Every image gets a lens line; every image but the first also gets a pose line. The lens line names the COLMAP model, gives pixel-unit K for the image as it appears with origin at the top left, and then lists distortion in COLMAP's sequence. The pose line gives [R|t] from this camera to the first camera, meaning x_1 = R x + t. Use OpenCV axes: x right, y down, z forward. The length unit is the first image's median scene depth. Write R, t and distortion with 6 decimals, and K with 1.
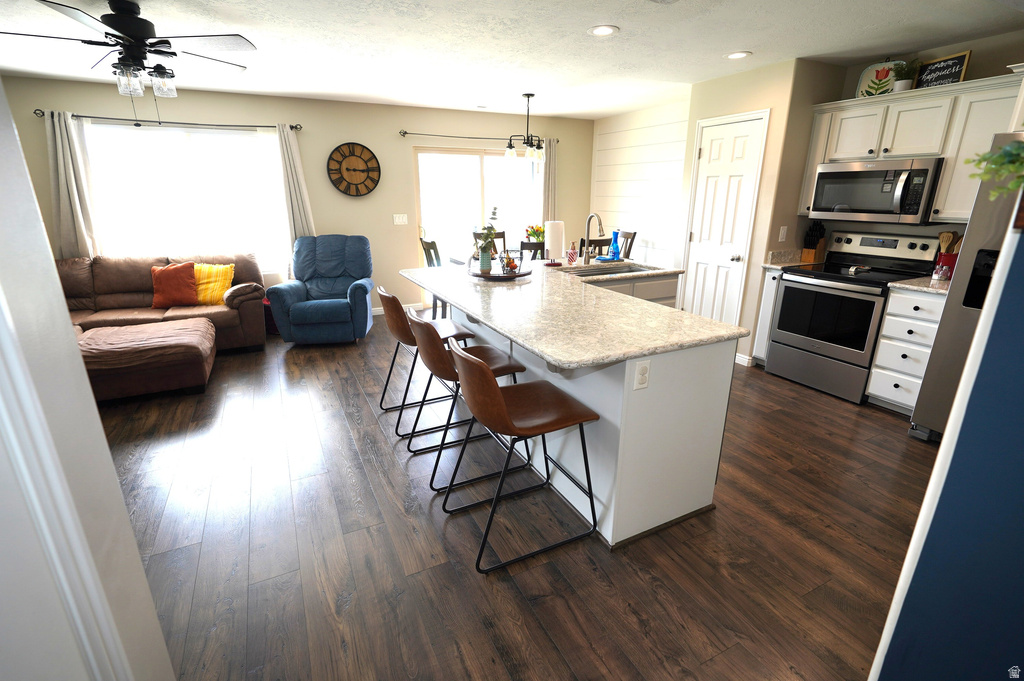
lens RADIAL K [[484.8, 0, 502.7], [0, 484.8, 342.4], [0, 0, 1]] dist [-0.005867, 0.001086]
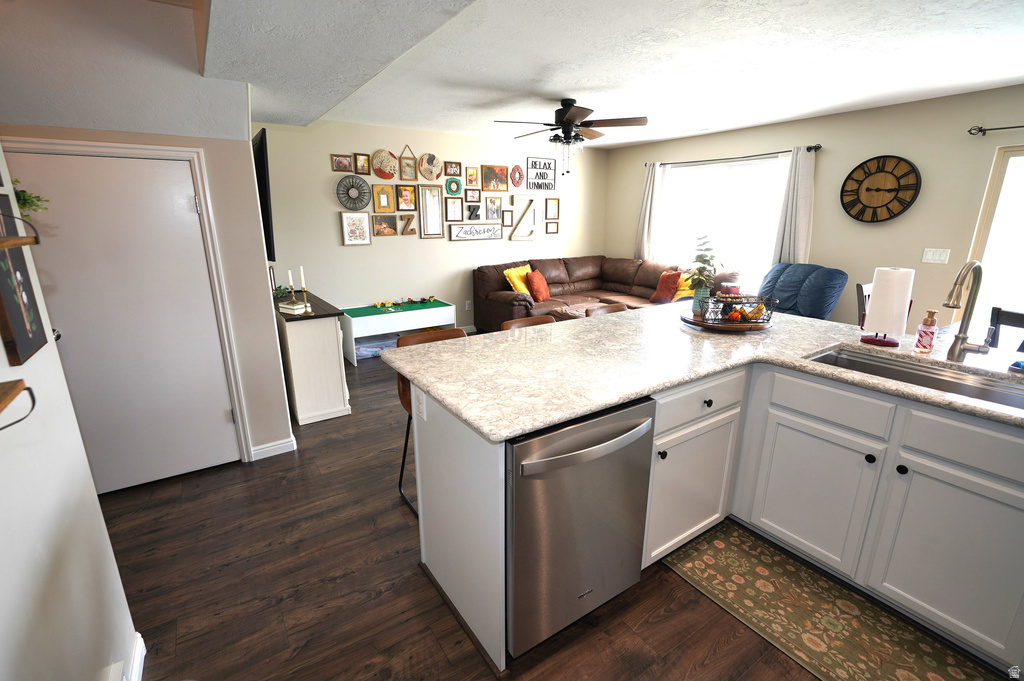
lens RADIAL K [[459.4, 0, 502.3], [0, 459.4, 336.4], [0, 0, 1]] dist [-0.003343, 0.004987]
pose [[0.122177, 0.255075, -0.959171, 0.414802], [-0.296933, 0.931542, 0.209905, -0.107615], [0.947050, 0.259164, 0.189553, 0.337407]]
